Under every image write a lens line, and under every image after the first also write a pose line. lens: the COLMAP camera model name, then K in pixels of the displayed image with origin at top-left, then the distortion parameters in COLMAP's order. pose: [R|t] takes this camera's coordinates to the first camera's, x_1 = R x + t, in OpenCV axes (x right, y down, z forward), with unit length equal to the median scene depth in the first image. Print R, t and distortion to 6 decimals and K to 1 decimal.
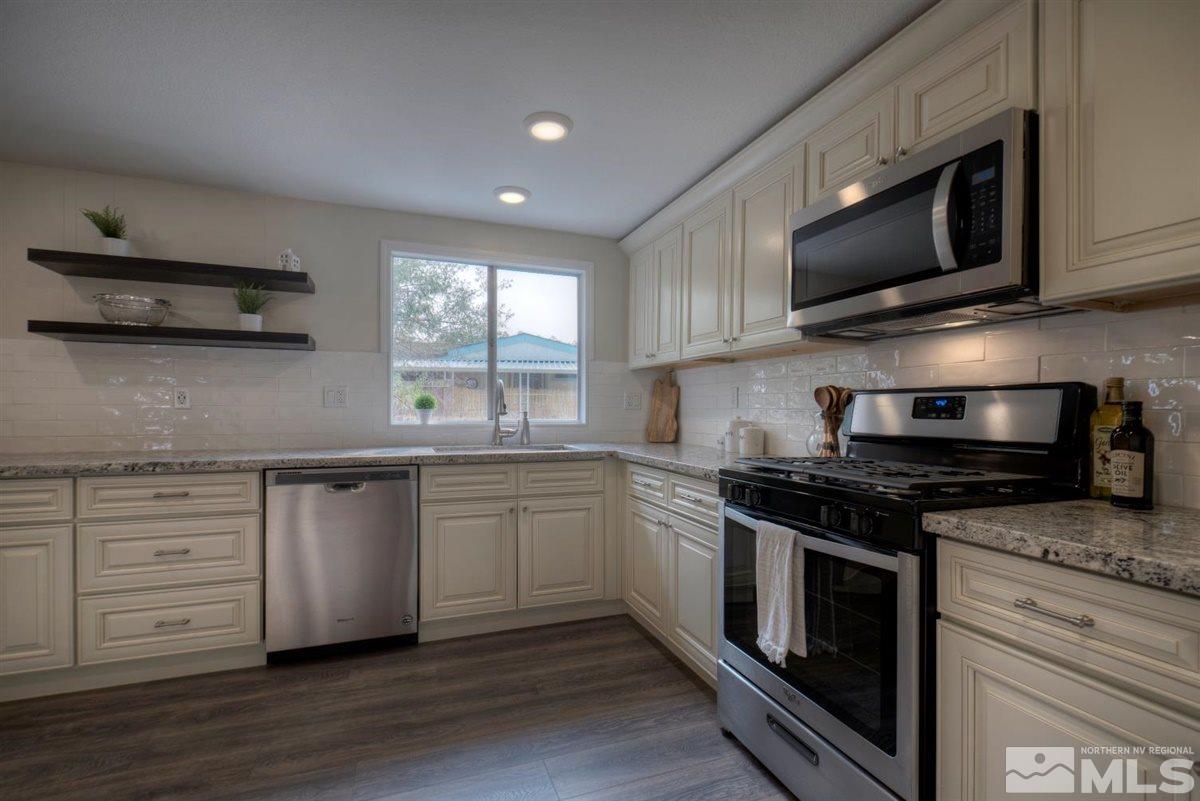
lens RADIAL K [[529.0, 0, 600.0], [0, 529.0, 400.5], [0, 0, 1]] dist [-0.001283, -0.000214]
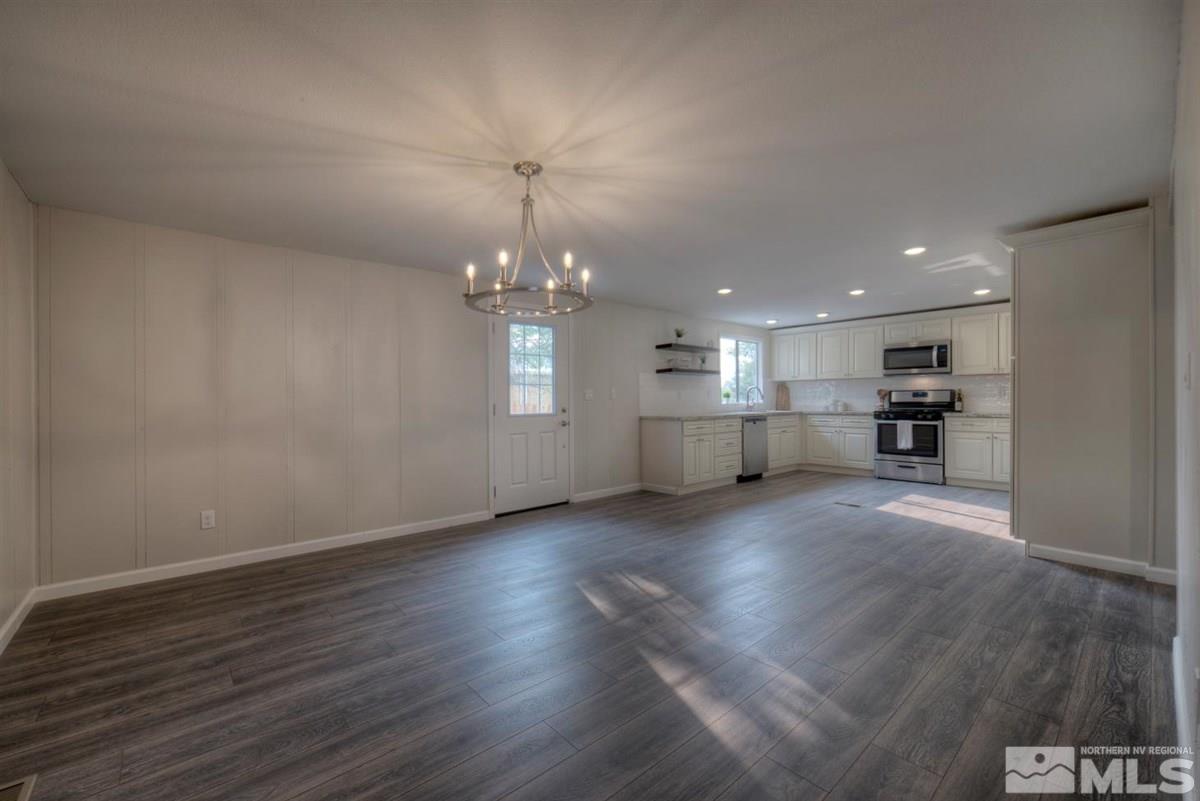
lens RADIAL K [[484.9, 0, 575.3], [0, 484.9, 392.3], [0, 0, 1]] dist [0.000115, -0.000034]
pose [[0.943333, -0.009210, 0.331721, -2.637032], [0.009145, 0.999957, 0.001758, -0.030766], [-0.331723, 0.001375, 0.943376, -1.421302]]
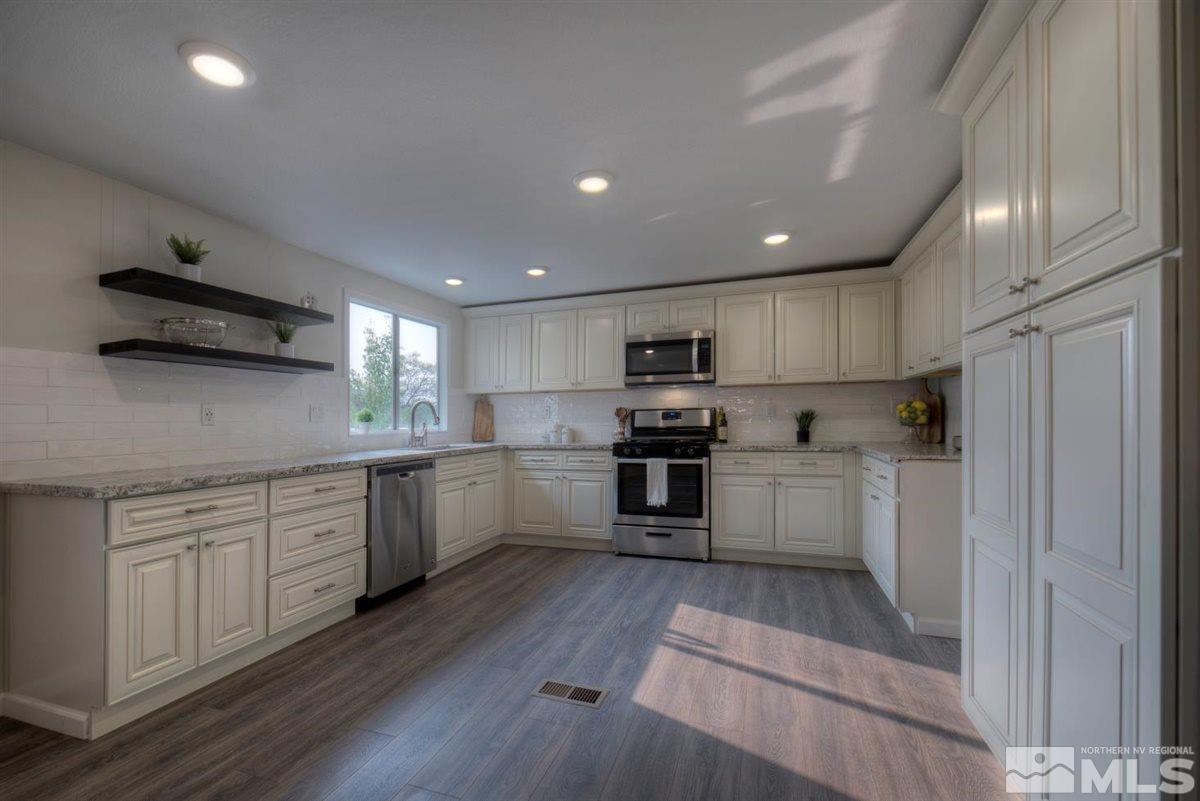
lens RADIAL K [[501.8, 0, 586.9], [0, 501.8, 412.8], [0, 0, 1]] dist [0.000694, -0.000006]
pose [[0.645834, -0.005045, 0.763462, -1.339899], [0.006006, 0.999981, 0.001527, -0.007258], [-0.763455, 0.003600, 0.645851, -0.295154]]
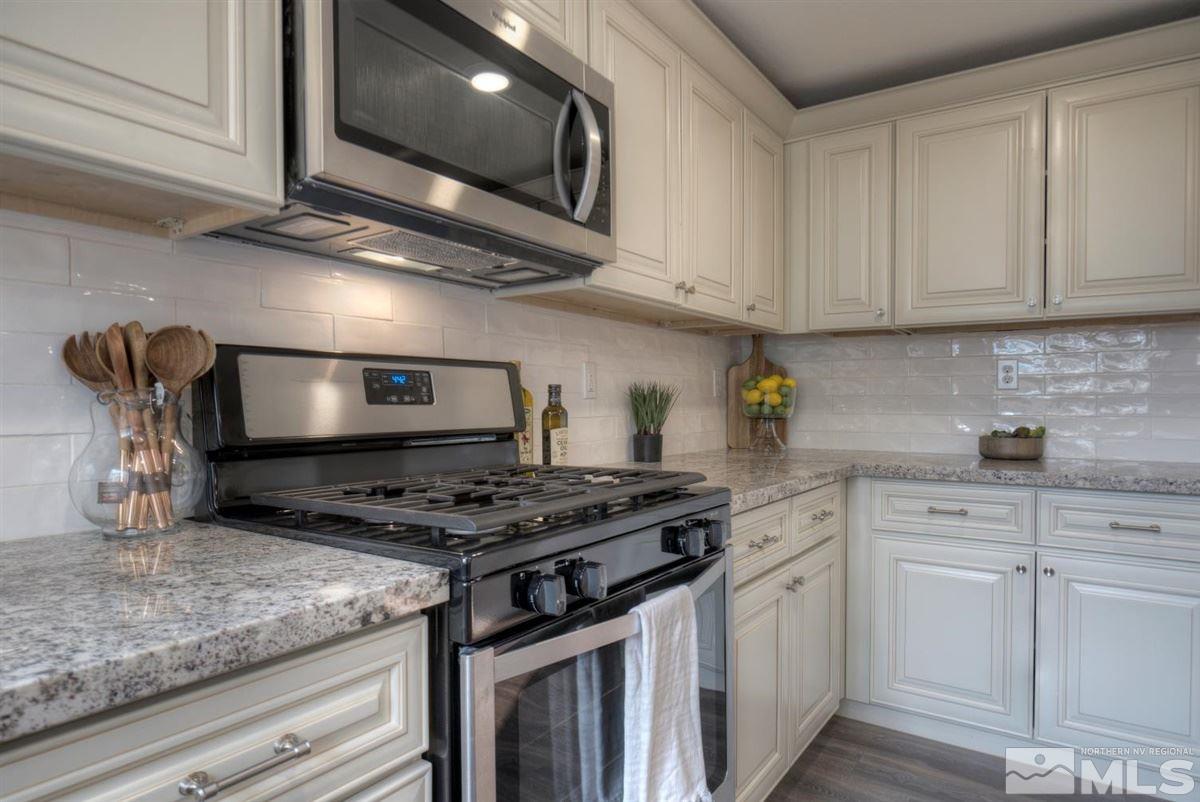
lens RADIAL K [[702.5, 0, 599.5], [0, 702.5, 423.0], [0, 0, 1]] dist [0.001503, 0.000040]
pose [[-0.579465, -0.030773, 0.814416, -0.156551], [-0.016076, 0.999524, 0.026330, 0.025221], [-0.814839, 0.002165, -0.579684, 1.043974]]
